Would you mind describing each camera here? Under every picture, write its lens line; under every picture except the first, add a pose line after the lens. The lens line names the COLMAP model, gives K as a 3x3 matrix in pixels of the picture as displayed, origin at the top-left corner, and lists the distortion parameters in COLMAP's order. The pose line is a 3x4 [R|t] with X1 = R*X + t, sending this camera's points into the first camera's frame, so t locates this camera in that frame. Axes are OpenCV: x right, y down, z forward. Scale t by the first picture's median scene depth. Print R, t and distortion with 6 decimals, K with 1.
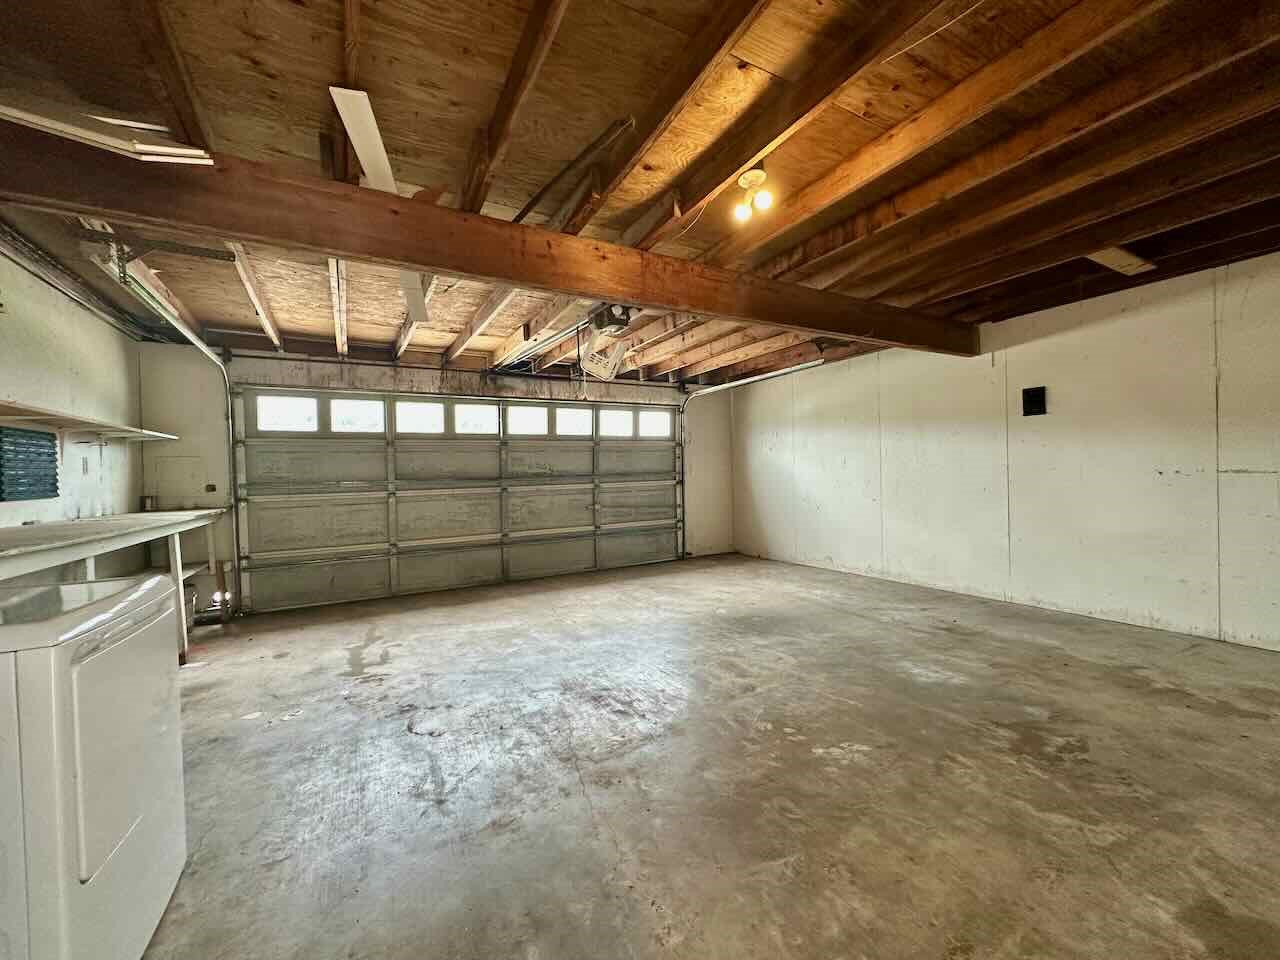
lens RADIAL K [[512.0, 0, 637.3], [0, 512.0, 481.0], [0, 0, 1]] dist [-0.000381, -0.000431]
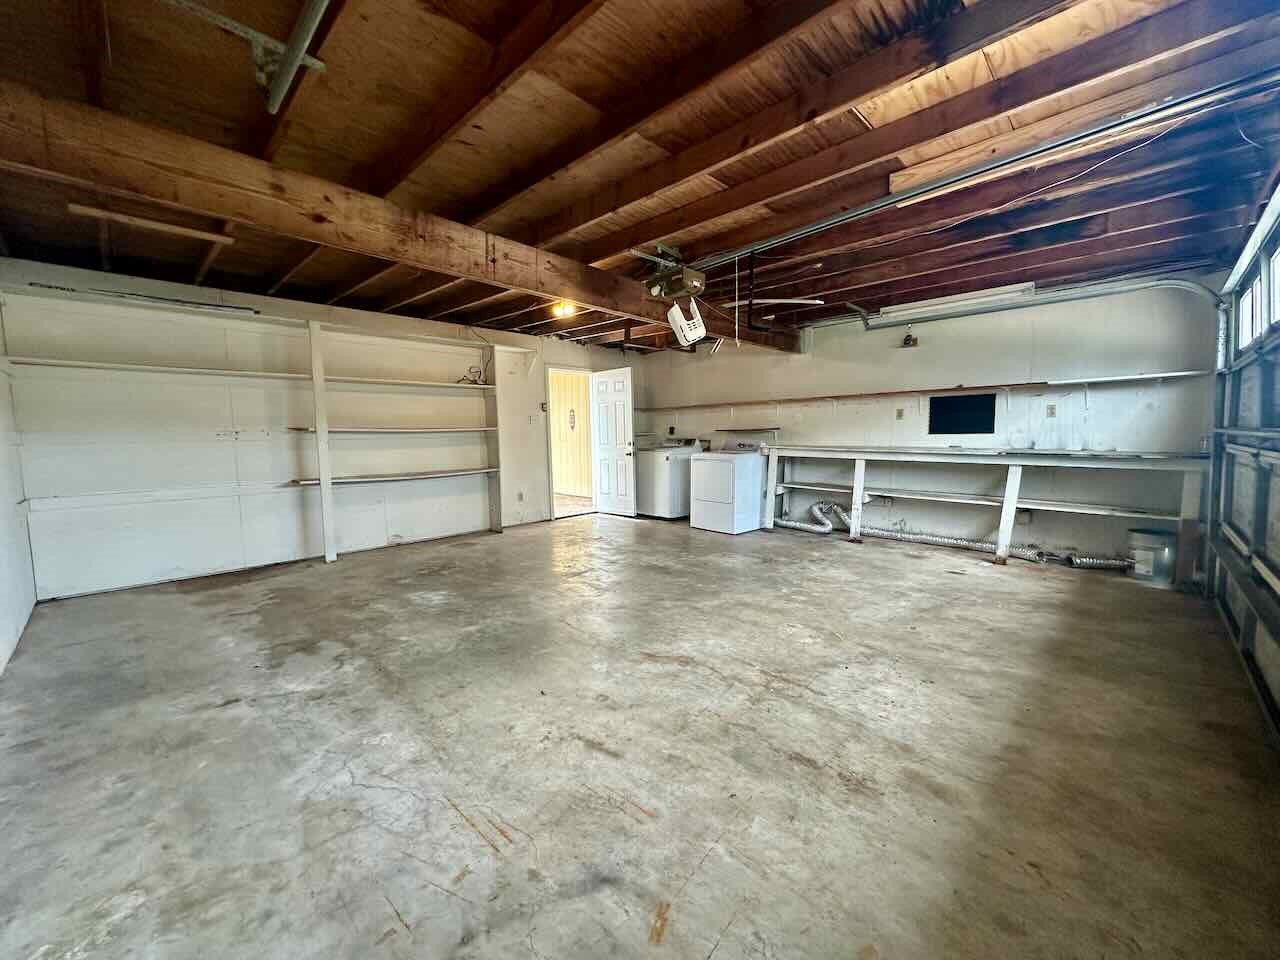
lens RADIAL K [[512.0, 0, 639.2], [0, 512.0, 472.7], [0, 0, 1]] dist [-0.000381, -0.000431]
pose [[-0.958604, 0.057424, -0.278894, 0.366711], [0.029886, 0.994335, 0.102007, -0.040143], [0.283171, 0.089449, -0.954889, 2.086298]]
